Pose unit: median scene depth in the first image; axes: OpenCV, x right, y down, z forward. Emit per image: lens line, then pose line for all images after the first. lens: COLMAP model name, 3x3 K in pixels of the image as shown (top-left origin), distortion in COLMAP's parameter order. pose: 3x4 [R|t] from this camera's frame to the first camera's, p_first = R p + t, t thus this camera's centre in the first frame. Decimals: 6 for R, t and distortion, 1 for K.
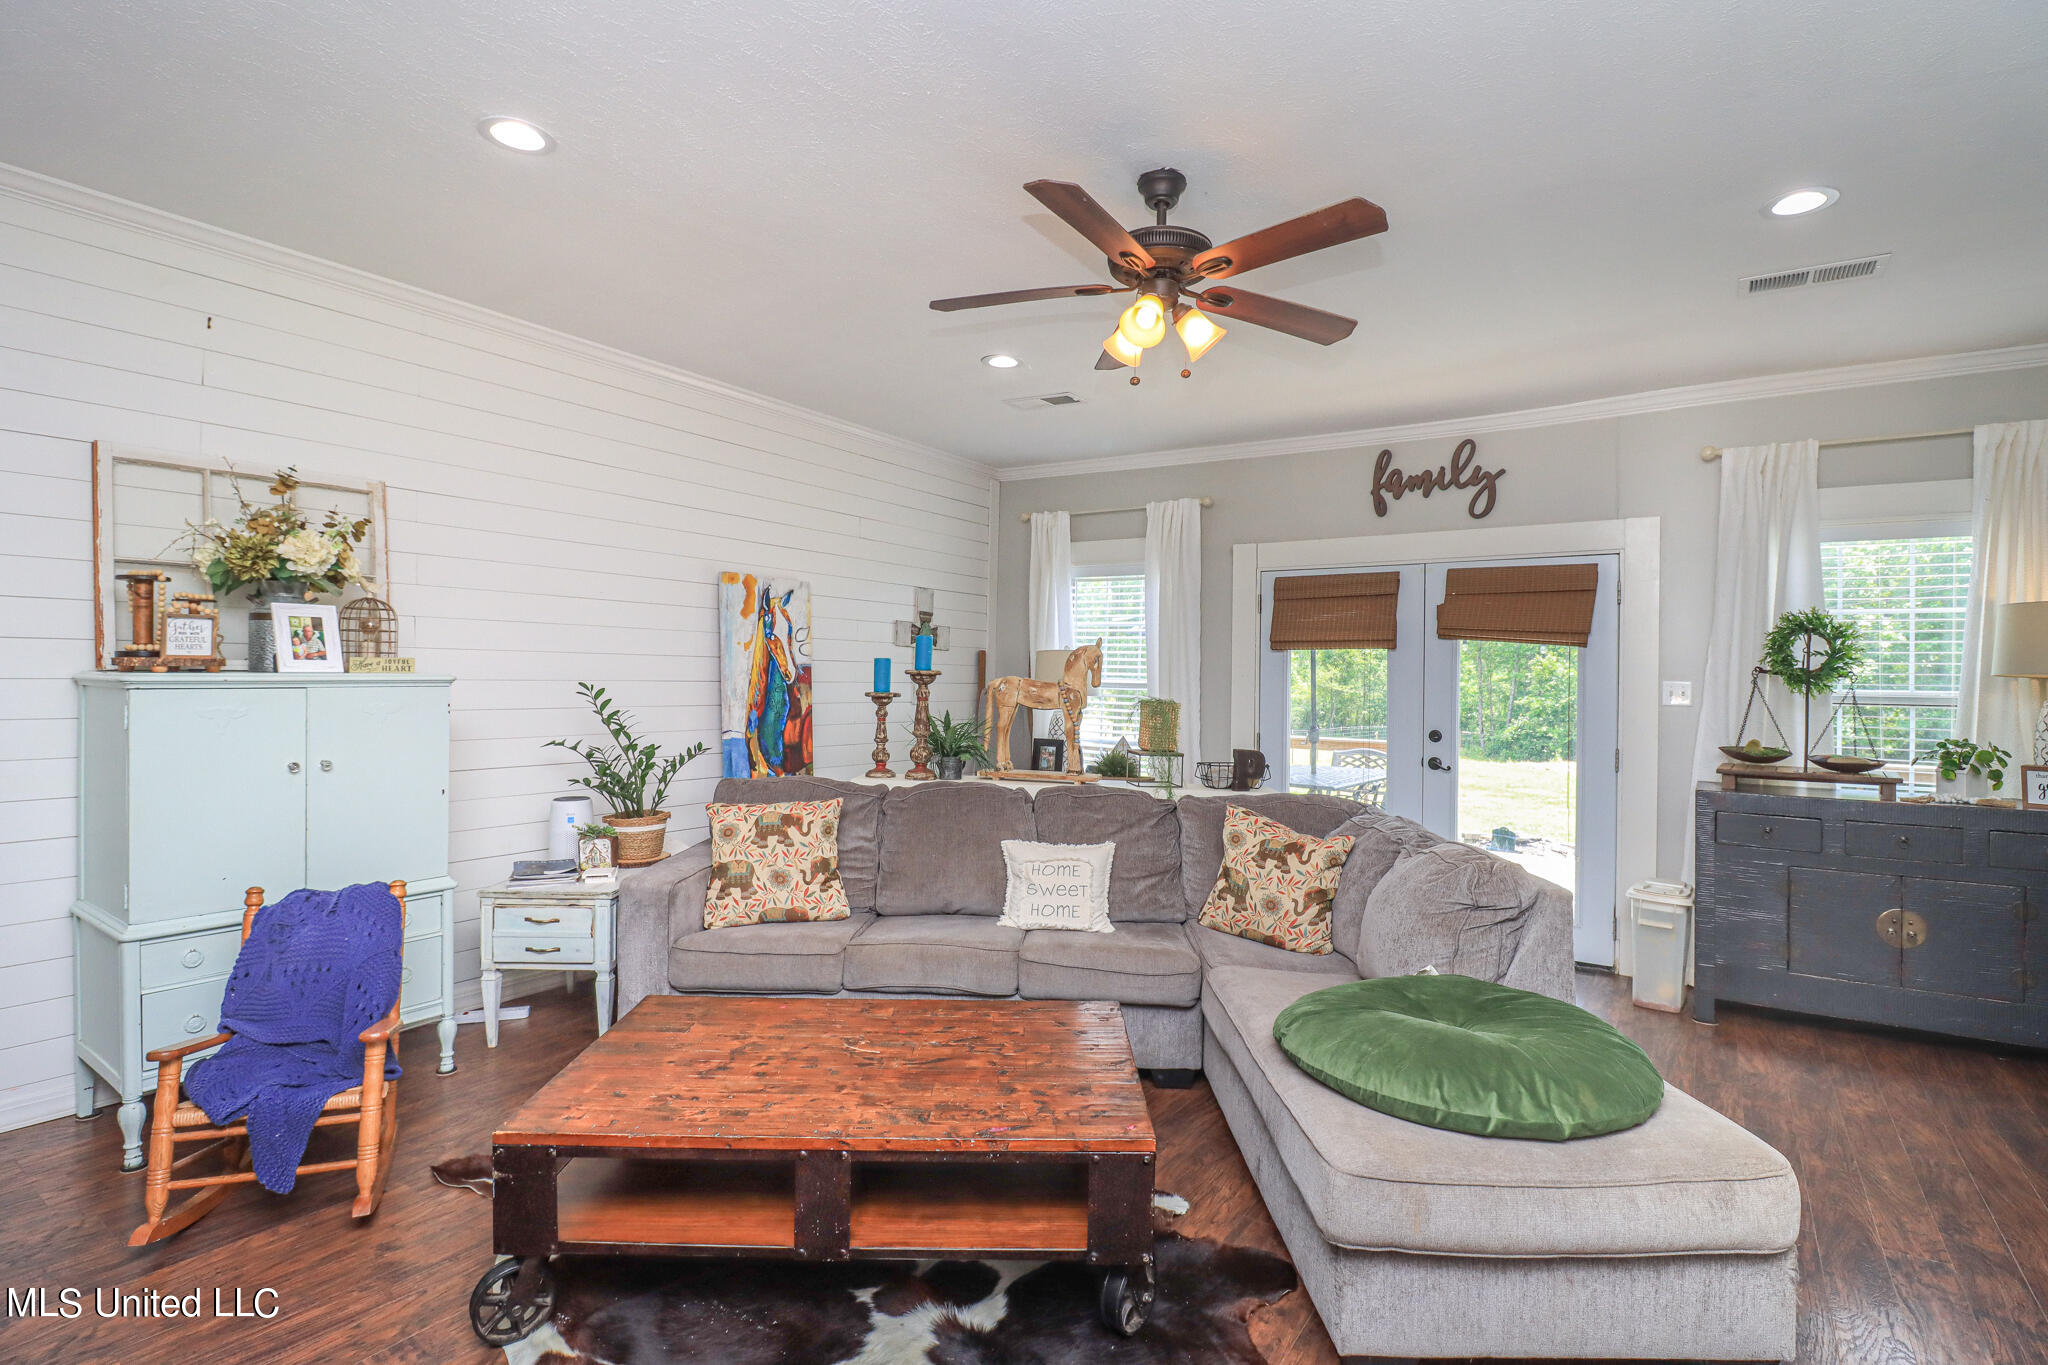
lens RADIAL K [[985.1, 0, 1007.1], [0, 985.1, 673.9], [0, 0, 1]] dist [0.001206, -0.016299]
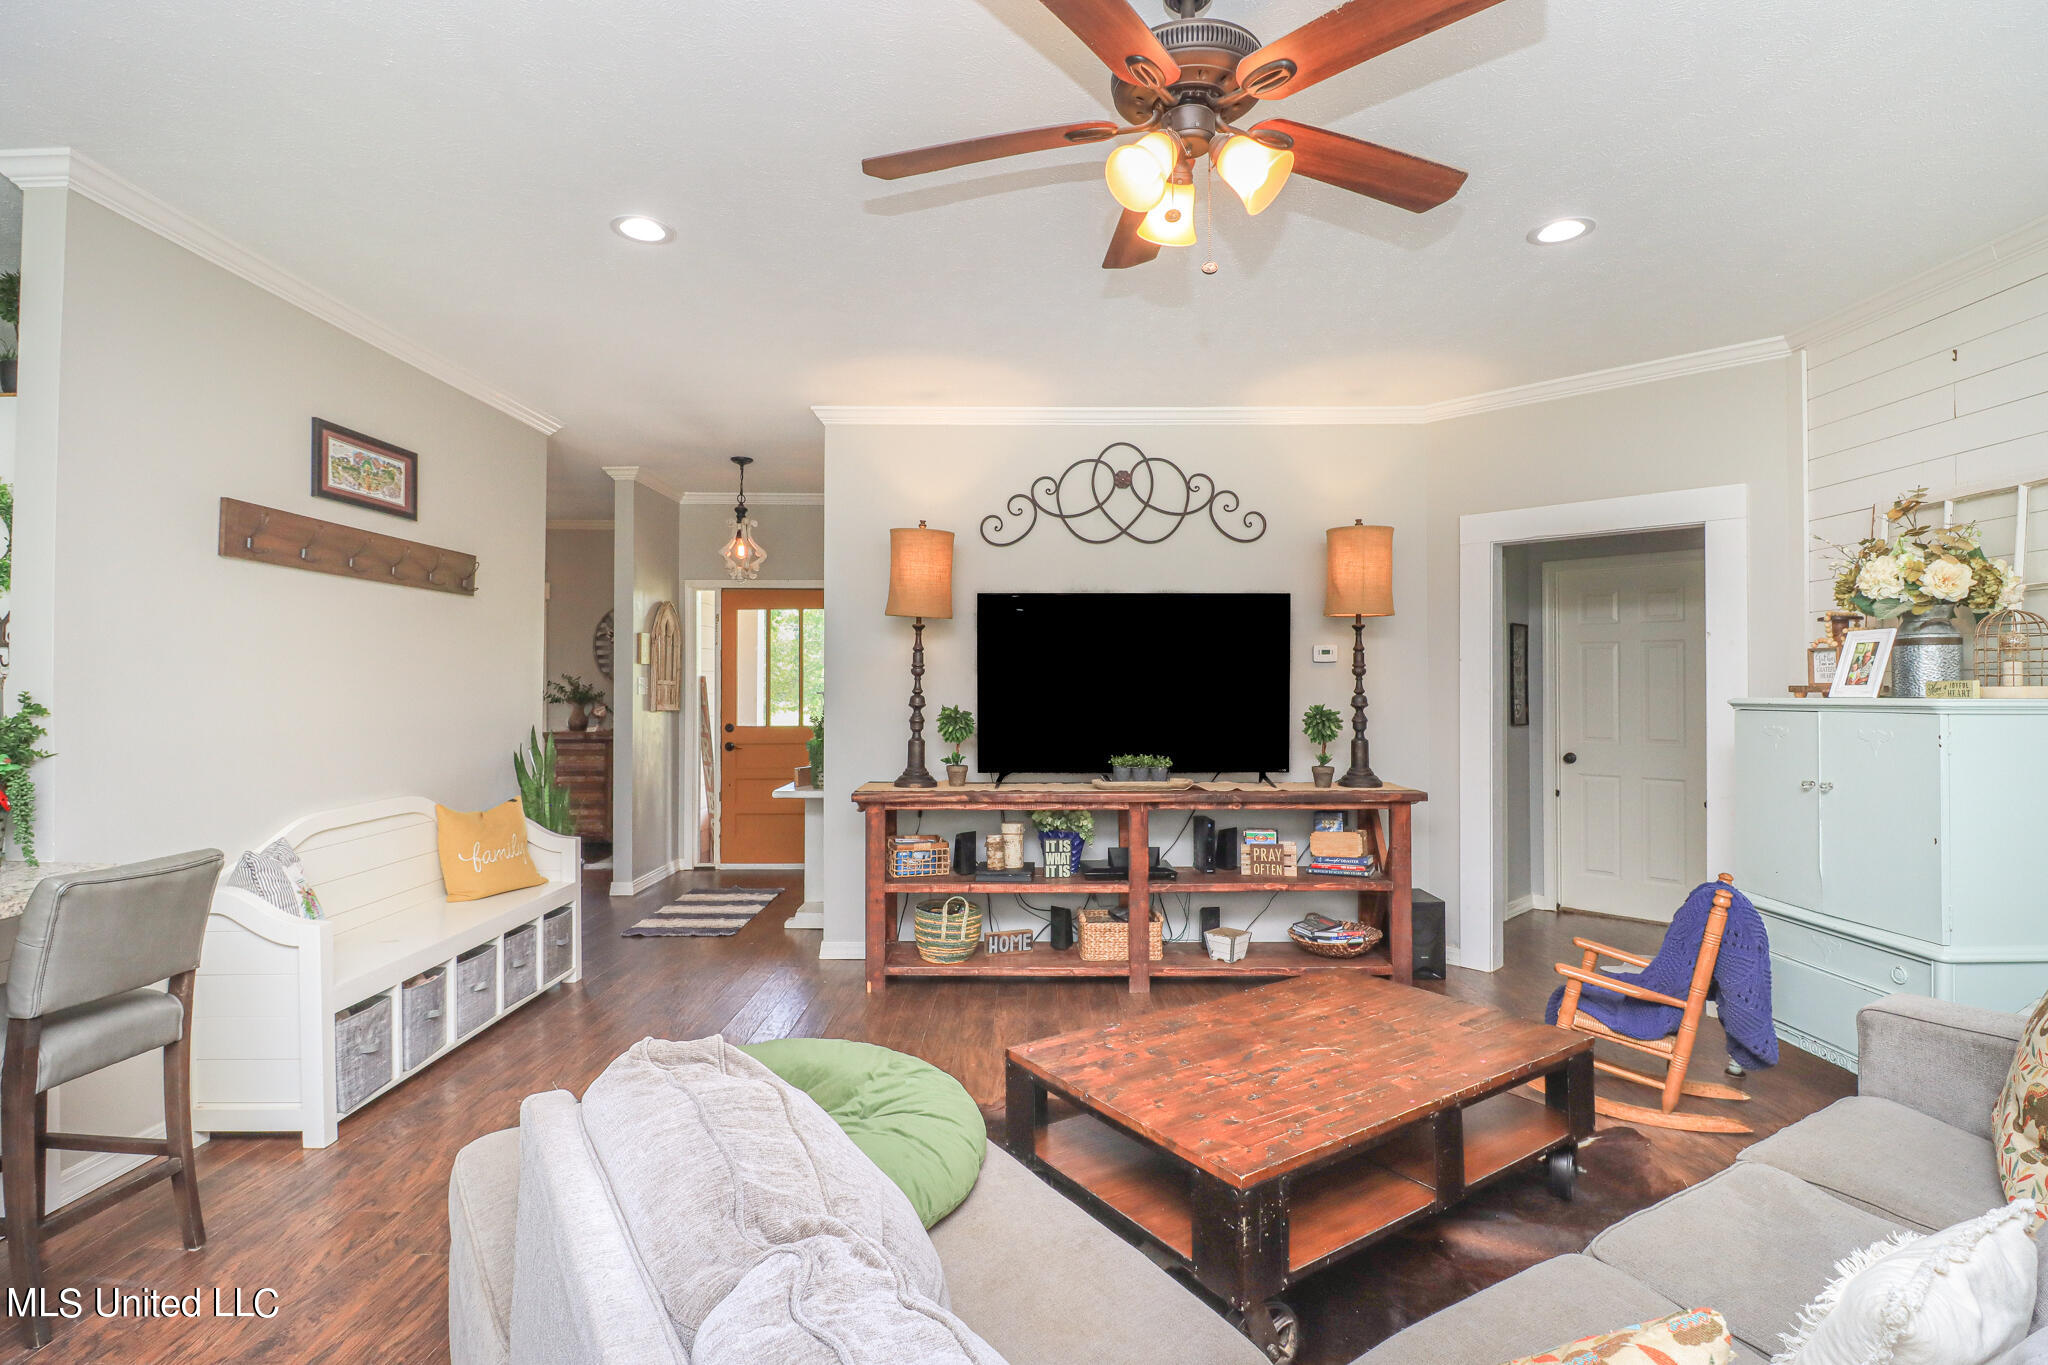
lens RADIAL K [[968.0, 0, 1024.0], [0, 968.0, 682.5], [0, 0, 1]] dist [-0.001085, -0.000248]
pose [[-0.819803, -0.020787, -0.572268, 0.452911], [-0.017250, 0.999784, -0.011604, 0.007816], [0.572386, 0.000359, -0.819984, 1.073514]]
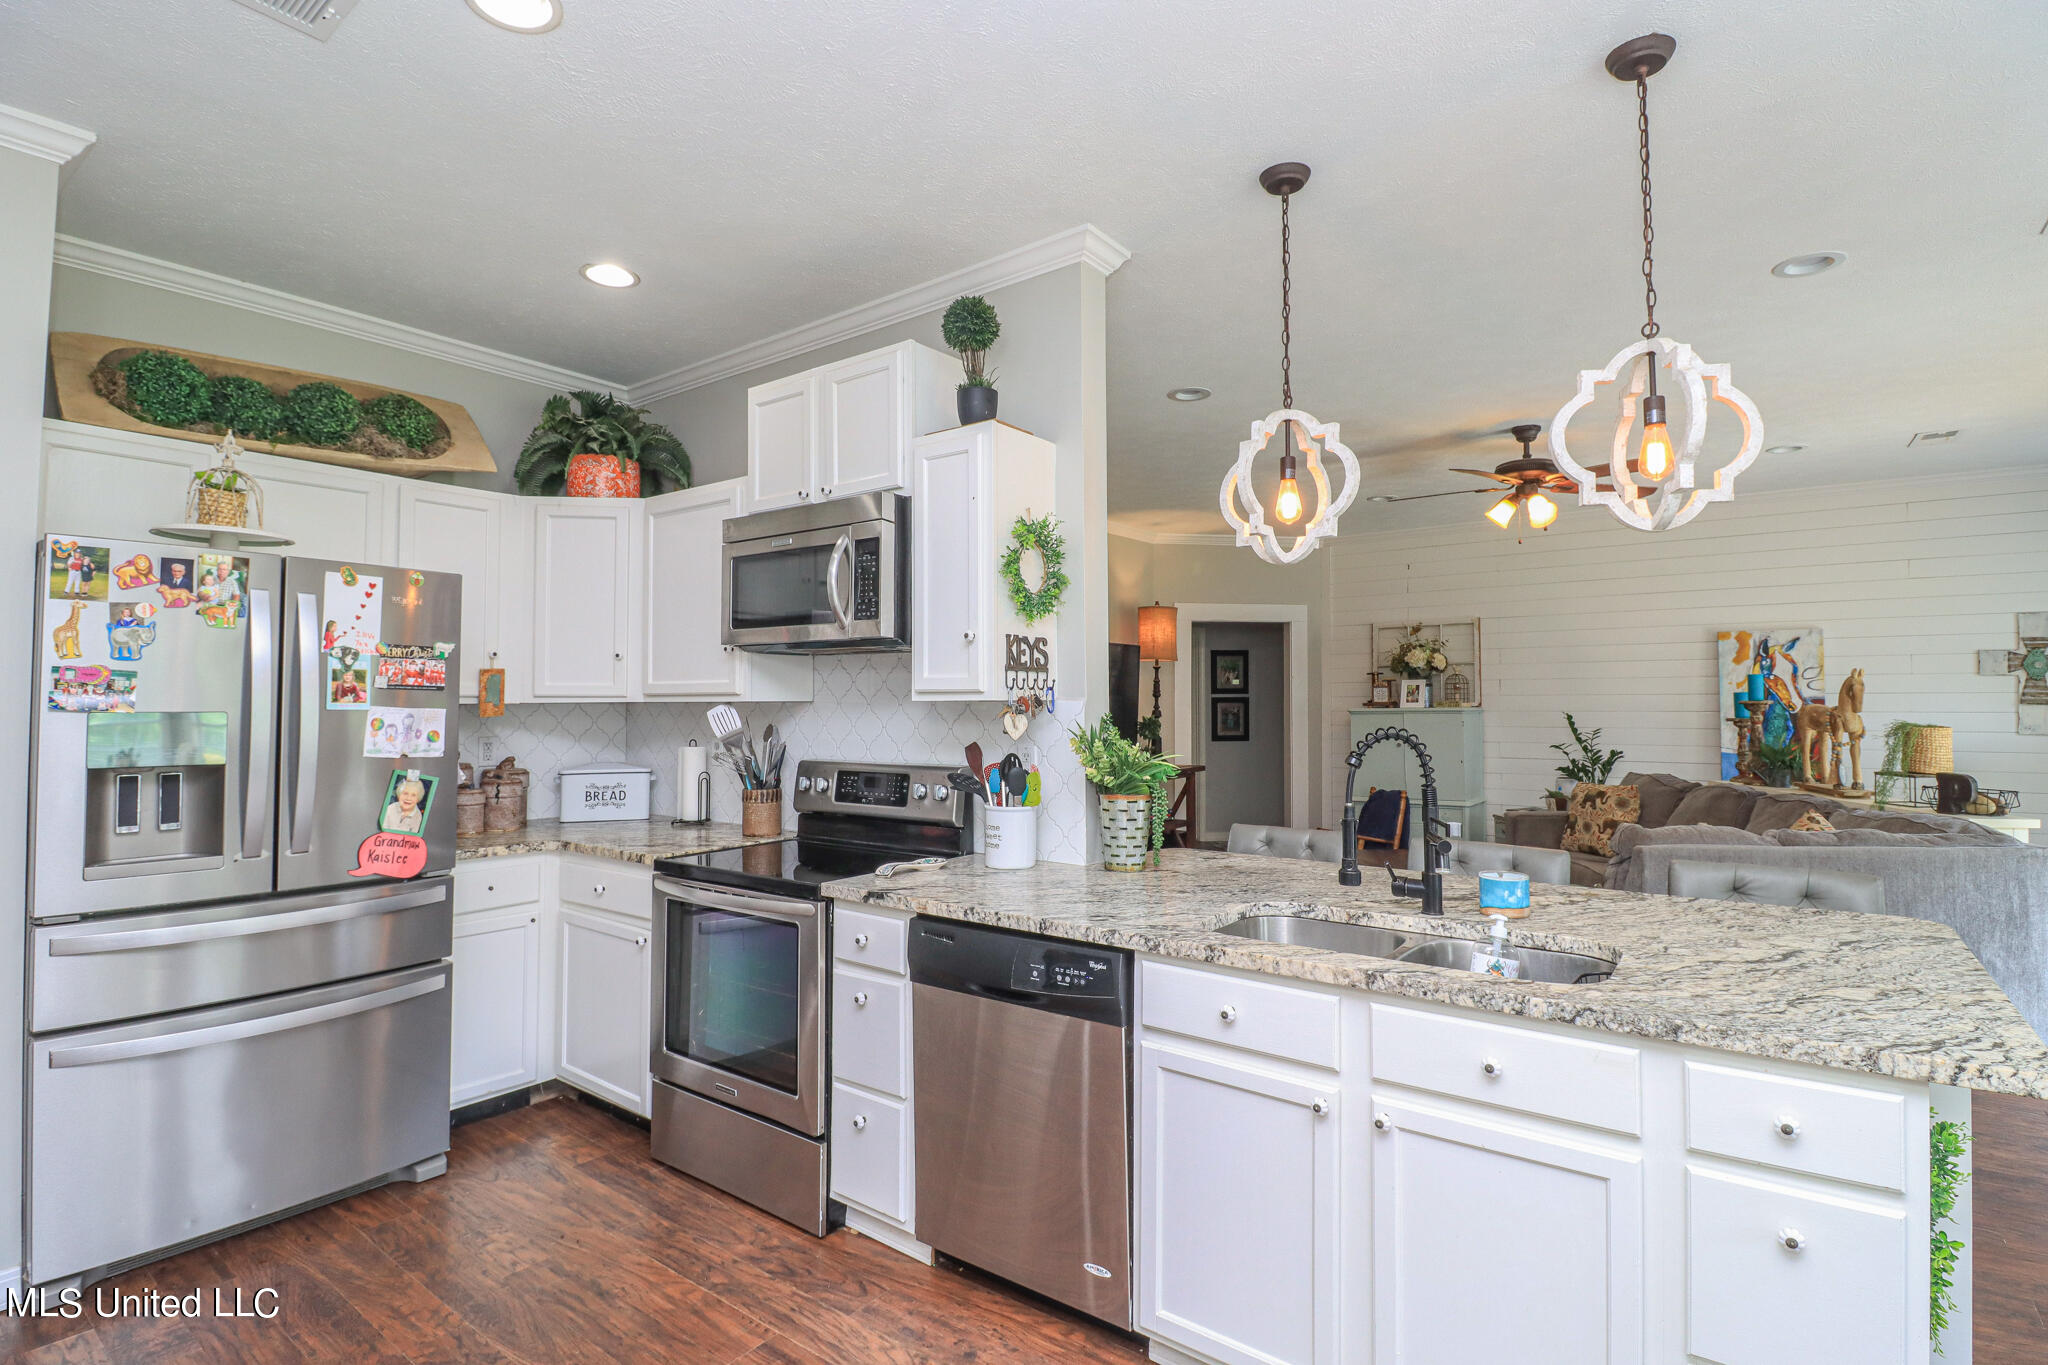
lens RADIAL K [[985.1, 0, 1007.1], [0, 985.1, 673.9], [0, 0, 1]] dist [0.001206, -0.016299]
pose [[-0.055619, -0.048263, -0.997285, 1.454545], [0.000707, 0.998829, -0.048377, 0.026527], [0.998452, -0.003396, -0.055520, 0.104370]]
